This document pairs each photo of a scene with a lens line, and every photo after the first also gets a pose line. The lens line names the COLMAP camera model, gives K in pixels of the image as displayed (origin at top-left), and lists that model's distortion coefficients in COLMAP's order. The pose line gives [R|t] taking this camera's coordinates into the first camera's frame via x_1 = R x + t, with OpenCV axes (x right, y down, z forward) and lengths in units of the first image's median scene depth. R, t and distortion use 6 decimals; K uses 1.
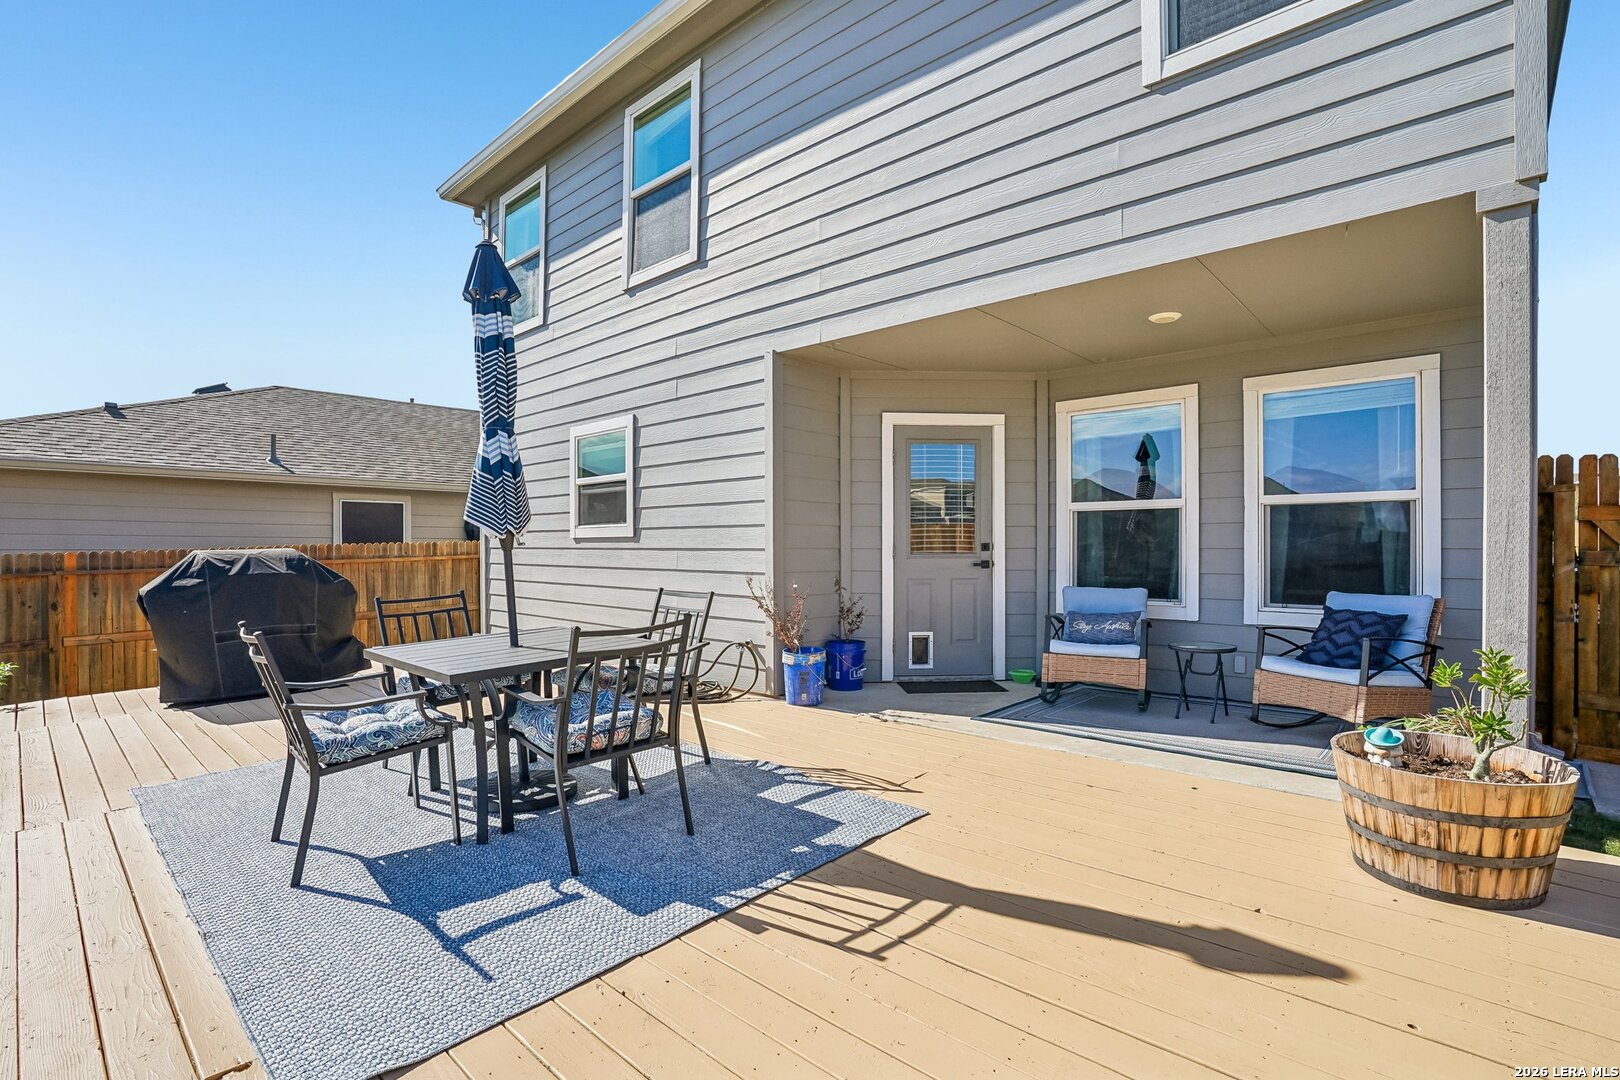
lens RADIAL K [[747.9, 0, 815.2], [0, 747.9, 541.4], [0, 0, 1]] dist [-0.056029, 0.006642]
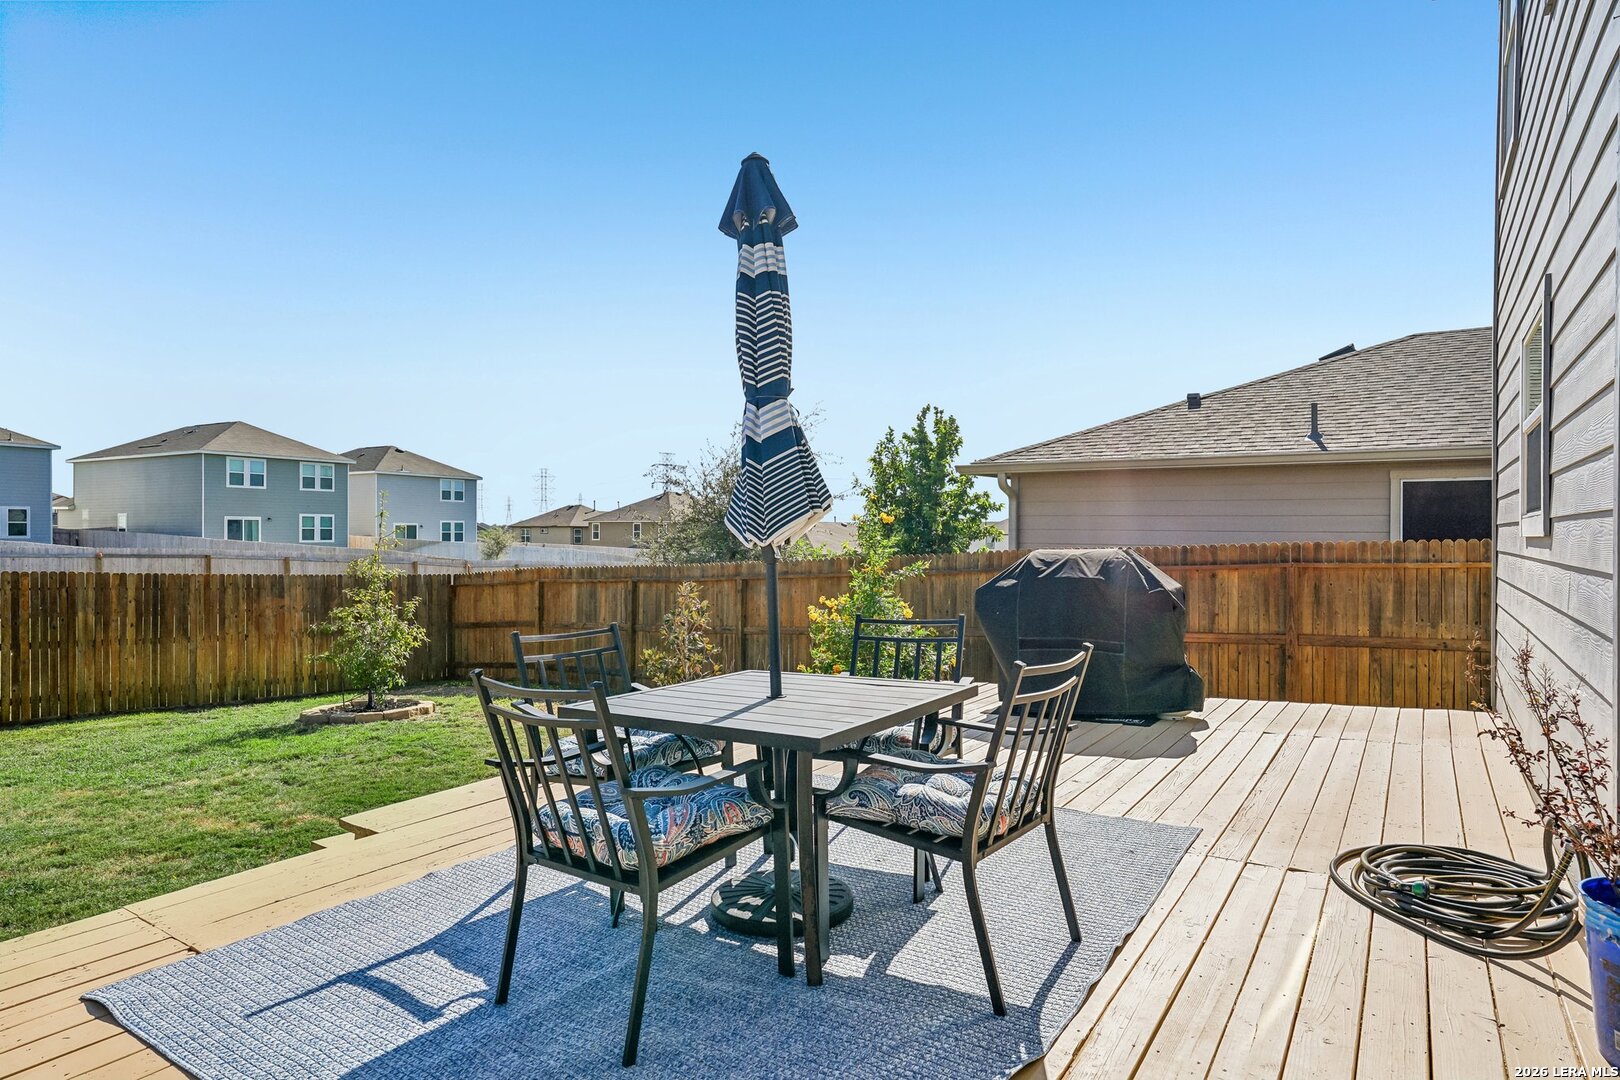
lens RADIAL K [[892.0, 0, 796.7], [0, 892.0, 553.5], [0, 0, 1]] dist [-0.016072, 0.001778]
pose [[0.134867, 0.023653, -0.990581, 0.287393], [0.002686, 0.999703, 0.024237, -0.013085], [0.990860, -0.005930, 0.134764, 0.562243]]
